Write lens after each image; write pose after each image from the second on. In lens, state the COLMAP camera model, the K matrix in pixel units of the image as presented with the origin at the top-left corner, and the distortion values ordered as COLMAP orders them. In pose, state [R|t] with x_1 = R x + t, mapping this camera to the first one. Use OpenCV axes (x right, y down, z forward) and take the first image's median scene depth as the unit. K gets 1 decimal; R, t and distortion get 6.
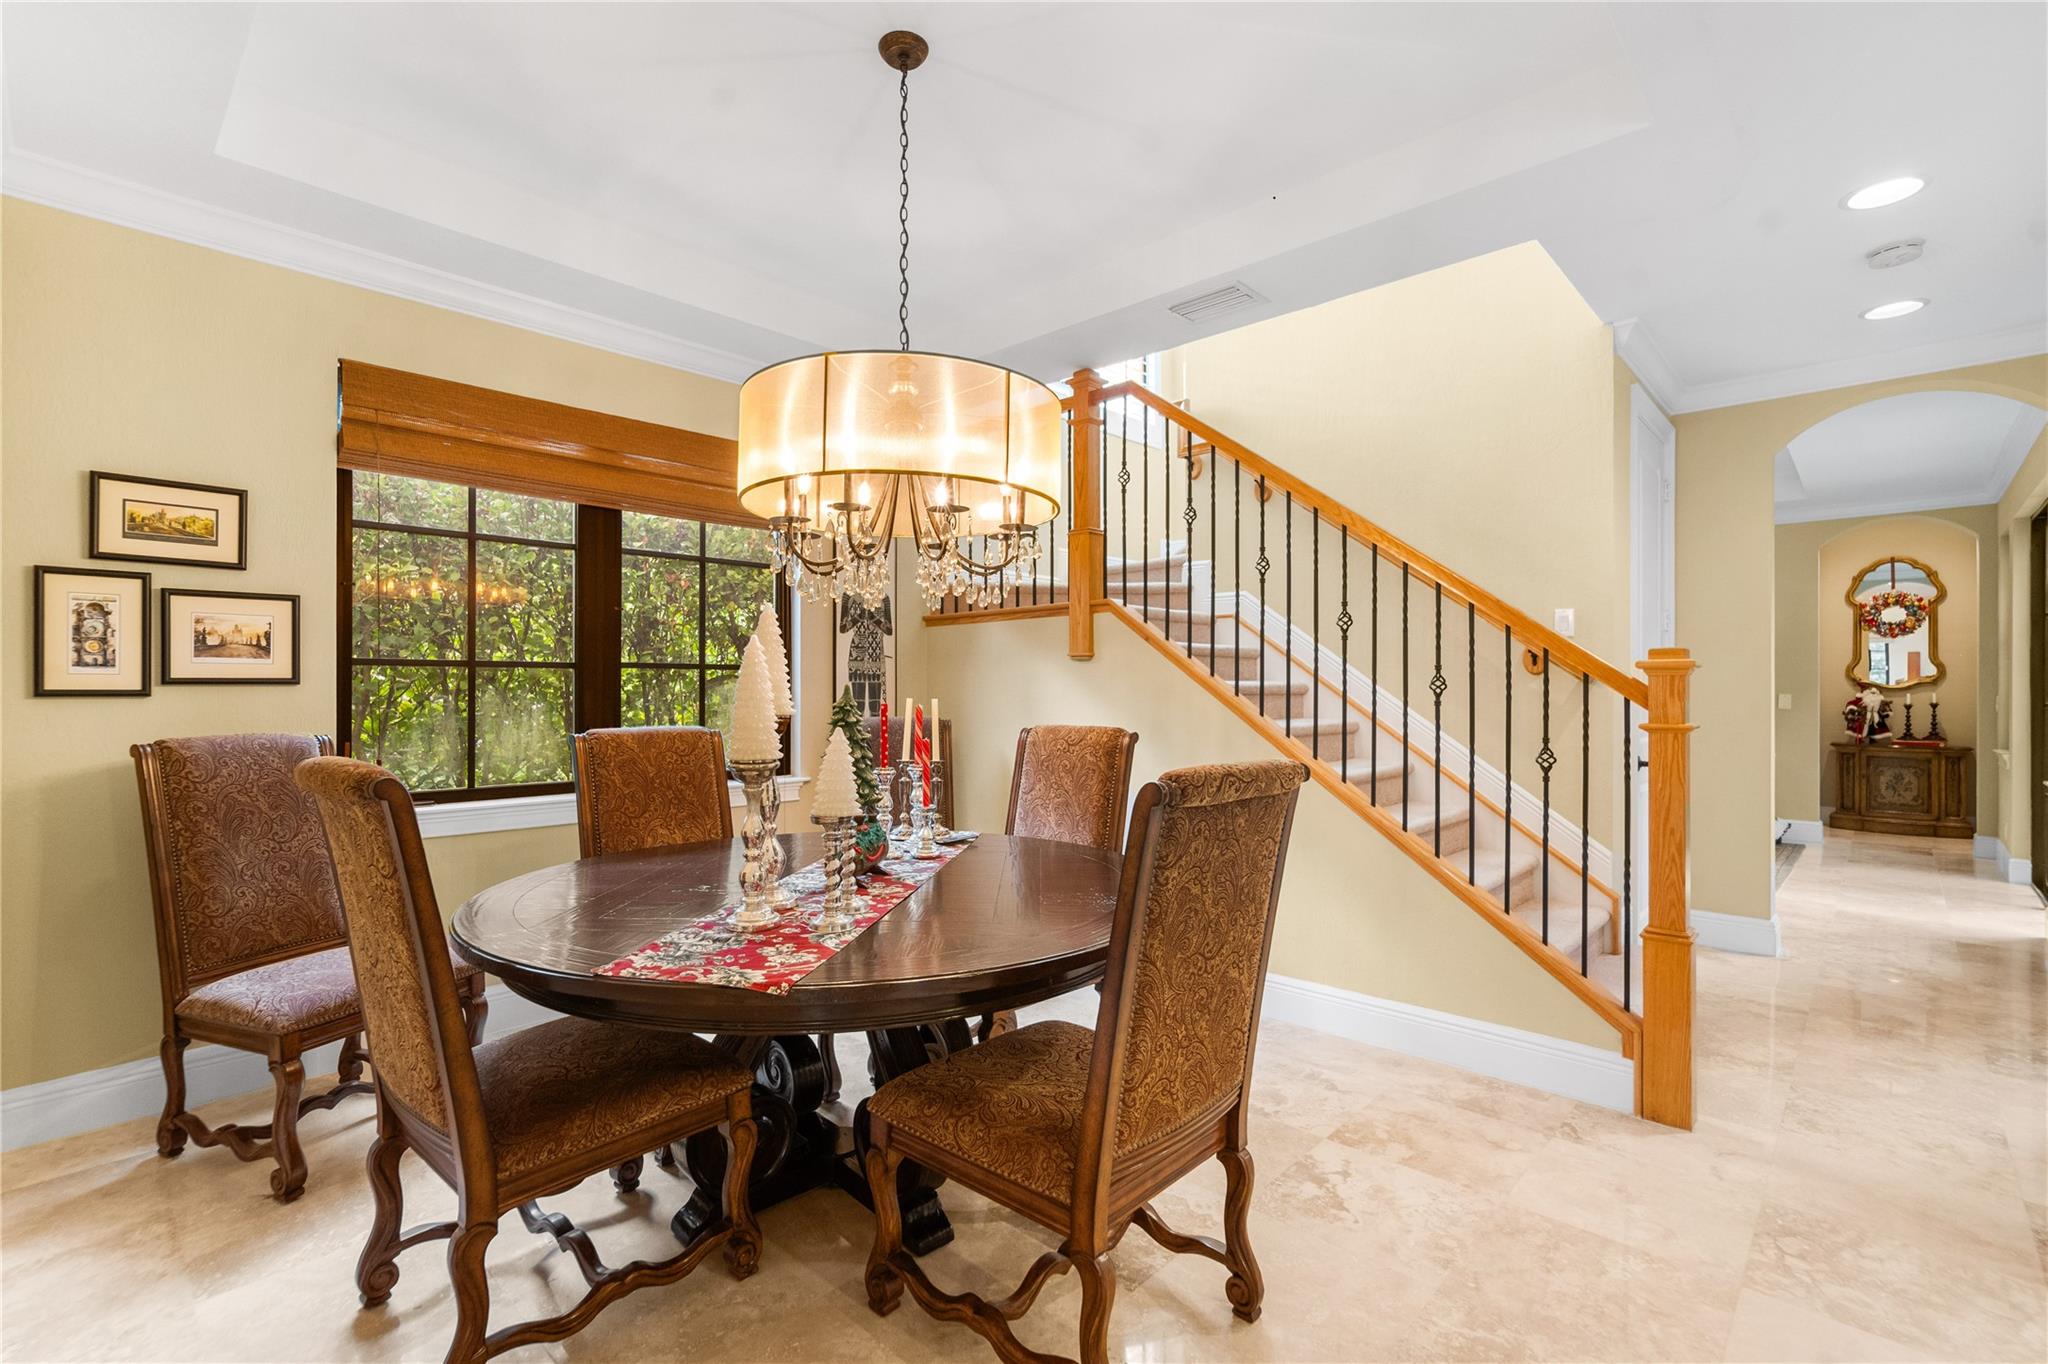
lens RADIAL K [[869.9, 0, 1037.8], [0, 869.9, 681.8], [0, 0, 1]] dist [-0.024176, 0.012322]
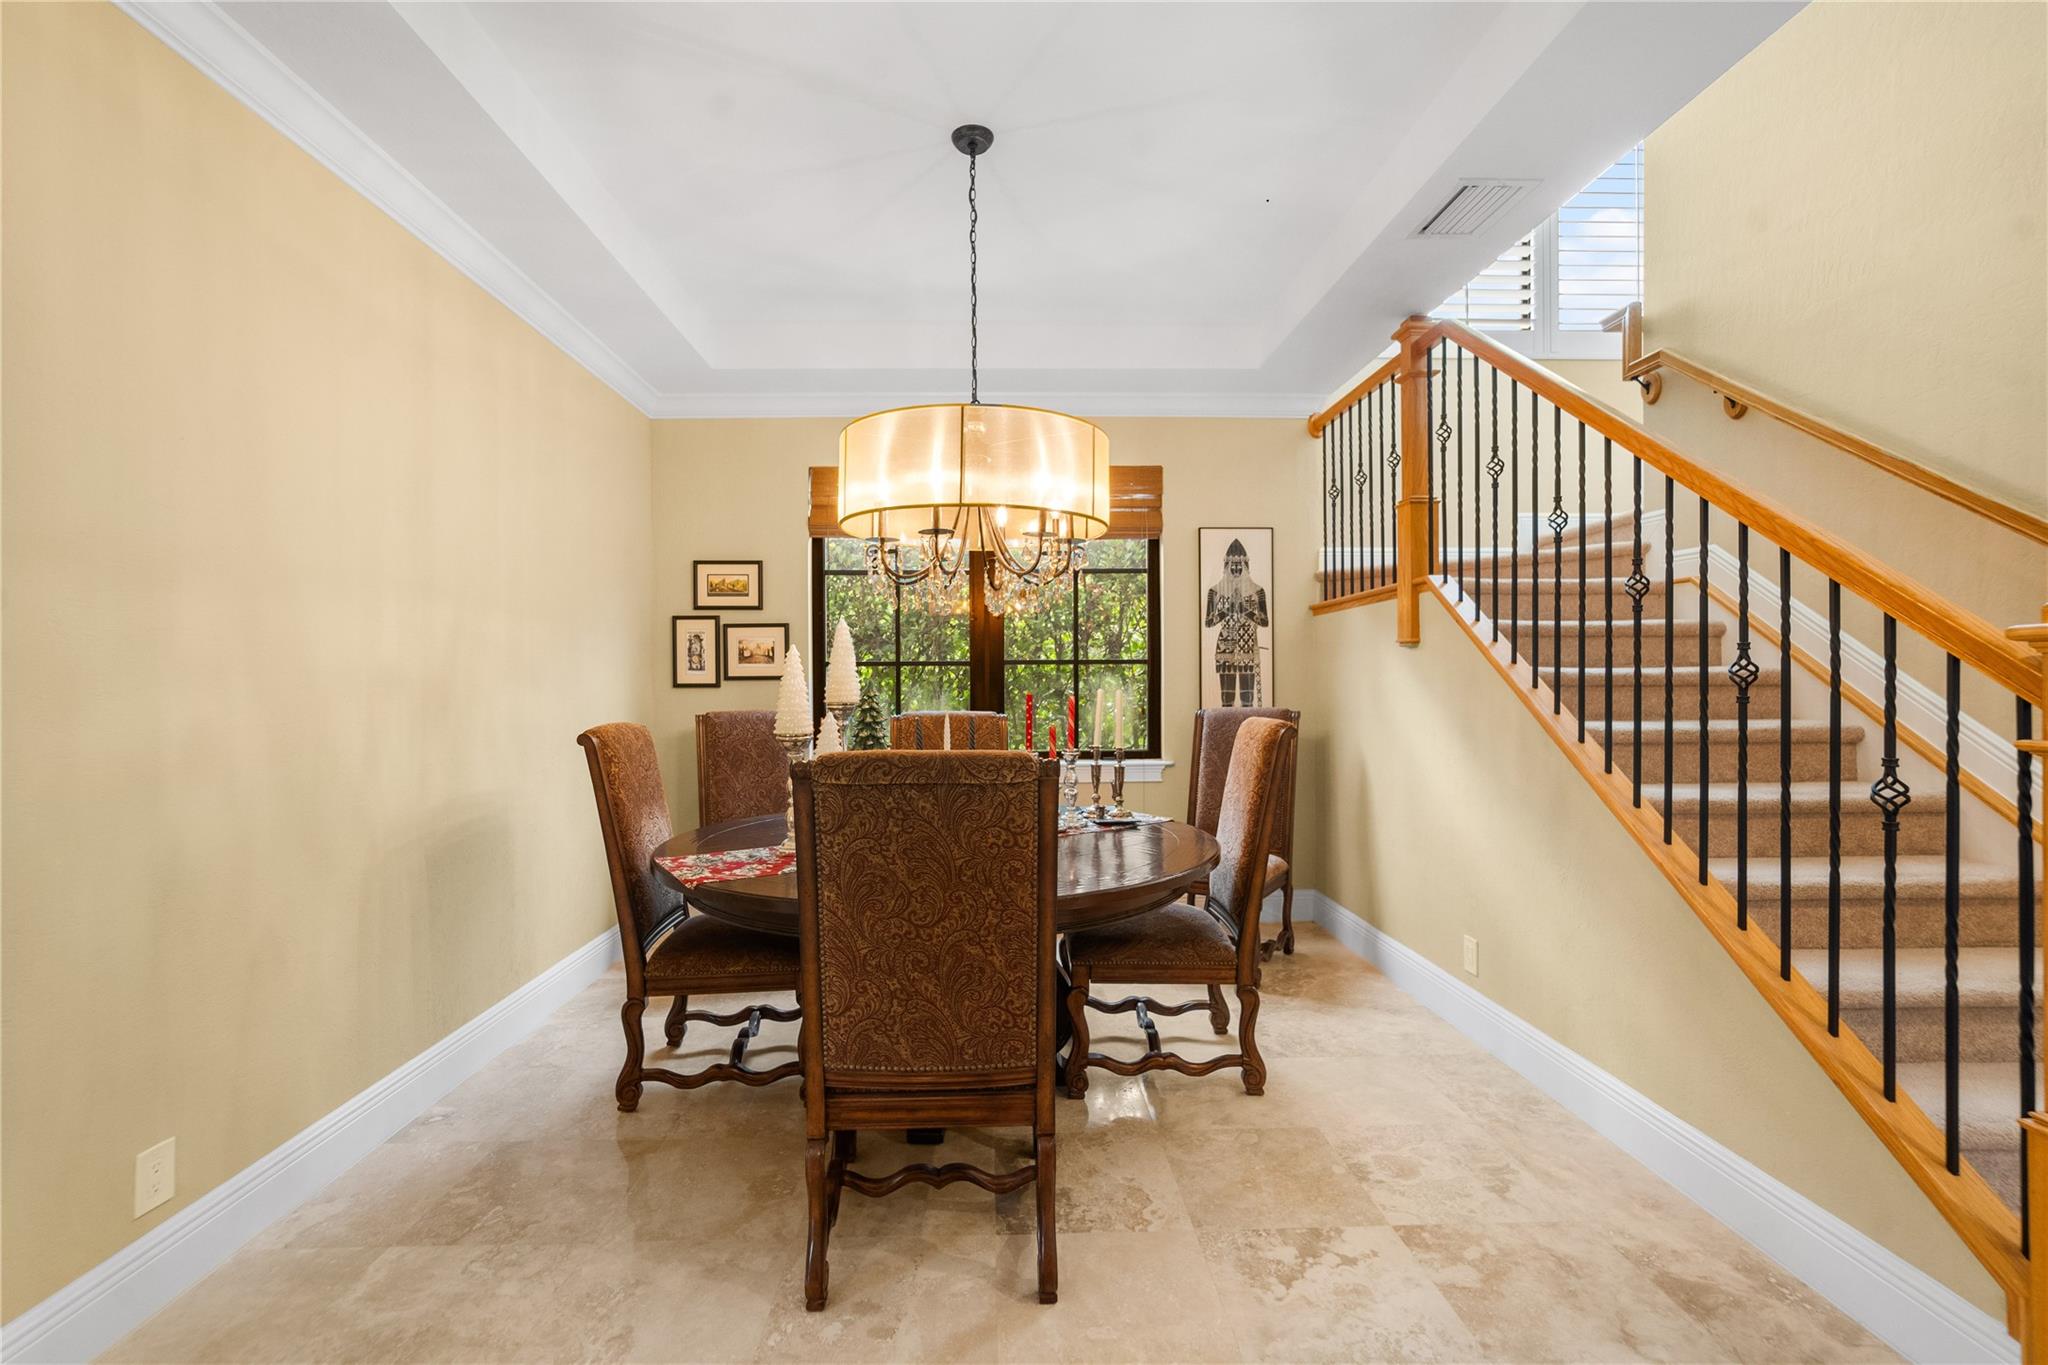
lens RADIAL K [[848.0, 0, 1024.0], [0, 848.0, 682.5], [0, 0, 1]] dist [-0.022657, 0.010609]
pose [[0.736872, -0.002666, -0.676027, 0.558793], [0.010821, 0.999911, 0.007852, 0.000930], [0.675946, -0.013101, 0.736835, 0.162974]]
